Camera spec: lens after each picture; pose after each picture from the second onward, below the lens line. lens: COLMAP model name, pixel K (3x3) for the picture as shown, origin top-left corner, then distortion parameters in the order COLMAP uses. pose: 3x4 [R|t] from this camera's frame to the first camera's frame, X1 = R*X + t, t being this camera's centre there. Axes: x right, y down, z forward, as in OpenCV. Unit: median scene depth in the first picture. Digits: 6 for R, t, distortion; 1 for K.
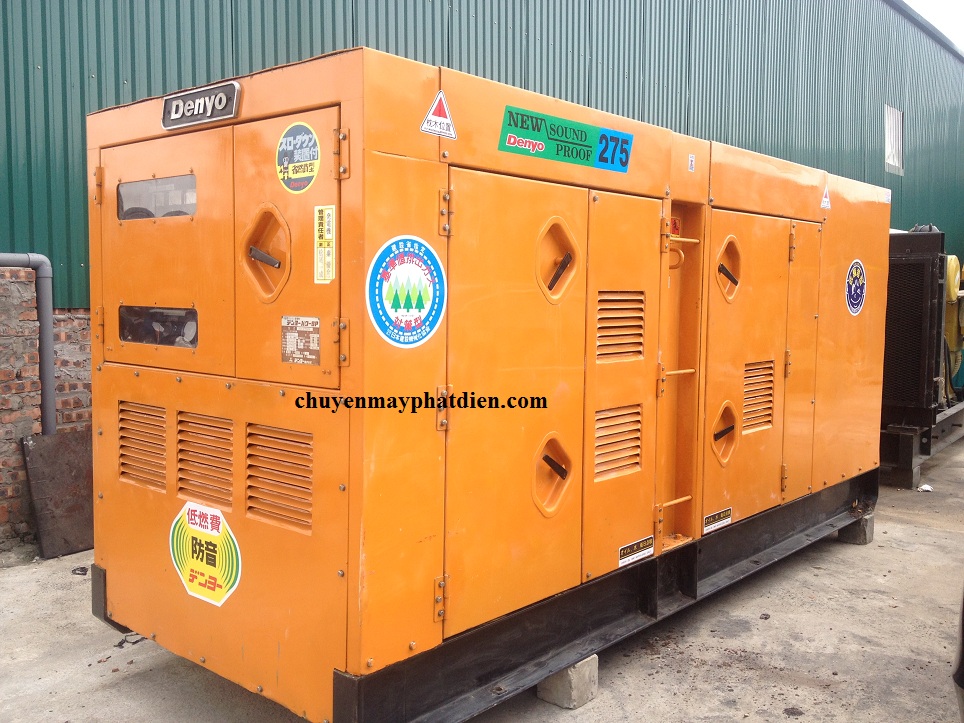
lens RADIAL K [[903.3, 0, 468.8], [0, 903.3, 360.4], [0, 0, 1]] dist [0.139664, -0.281185]
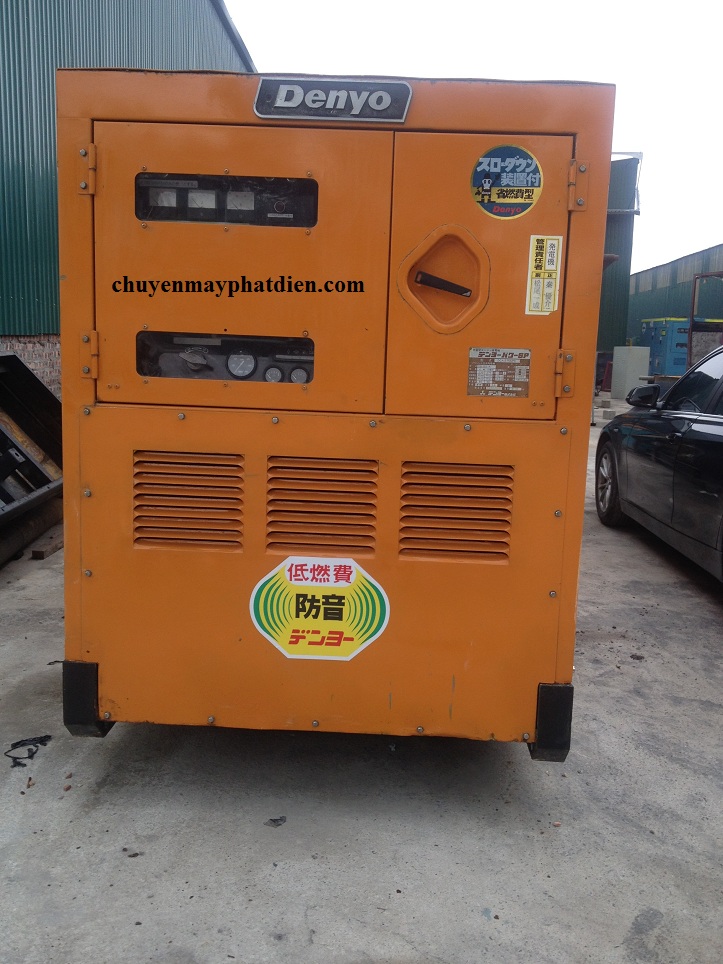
lens RADIAL K [[903.3, 0, 361.5], [0, 903.3, 482.0], [0, 0, 1]] dist [0.139664, -0.281185]
pose [[0.771517, -0.080519, 0.631093, -0.856229], [0.021127, 0.994654, 0.101077, -0.006080], [-0.635858, -0.064649, 0.769094, 0.299831]]
